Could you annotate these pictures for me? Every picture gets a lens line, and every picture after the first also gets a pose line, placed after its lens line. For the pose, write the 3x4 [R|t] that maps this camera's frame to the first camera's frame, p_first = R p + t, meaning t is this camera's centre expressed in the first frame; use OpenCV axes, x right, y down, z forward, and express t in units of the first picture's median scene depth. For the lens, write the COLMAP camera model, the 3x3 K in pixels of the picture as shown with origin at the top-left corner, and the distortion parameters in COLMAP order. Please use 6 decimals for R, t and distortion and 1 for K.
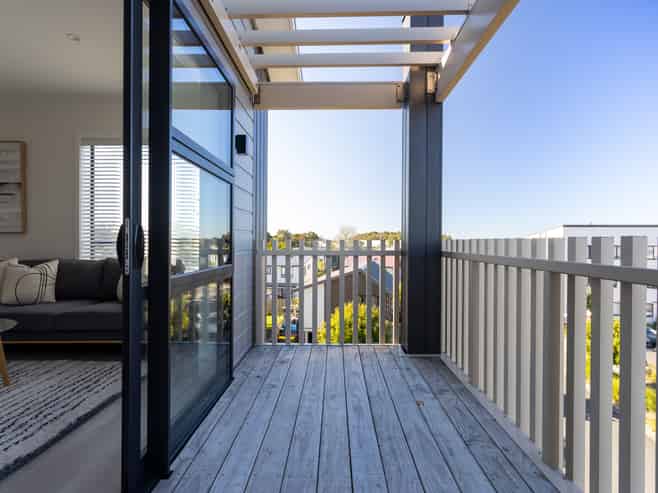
lens RADIAL K [[370.4, 0, 328.1], [0, 370.4, 243.7], [0, 0, 1]] dist [0.008835, 0.001153]
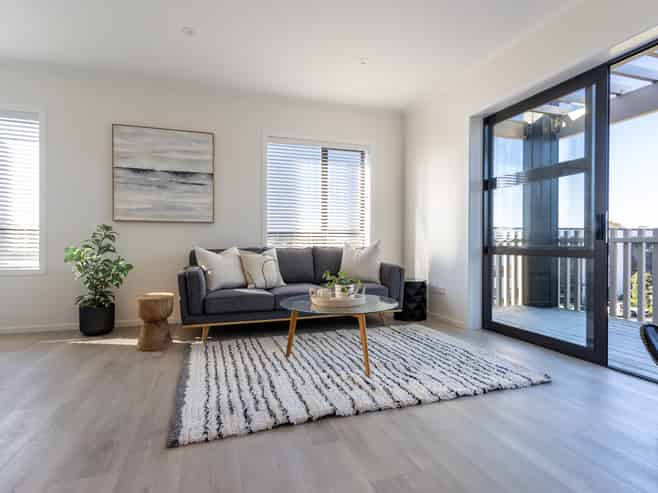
lens RADIAL K [[370.4, 0, 328.3], [0, 370.4, 242.3], [0, 0, 1]] dist [0.008835, 0.001153]
pose [[0.945907, -0.003290, 0.324421, -0.854441], [-0.000134, 0.999945, 0.010531, 0.013879], [-0.324437, -0.010005, 0.945854, -0.065236]]
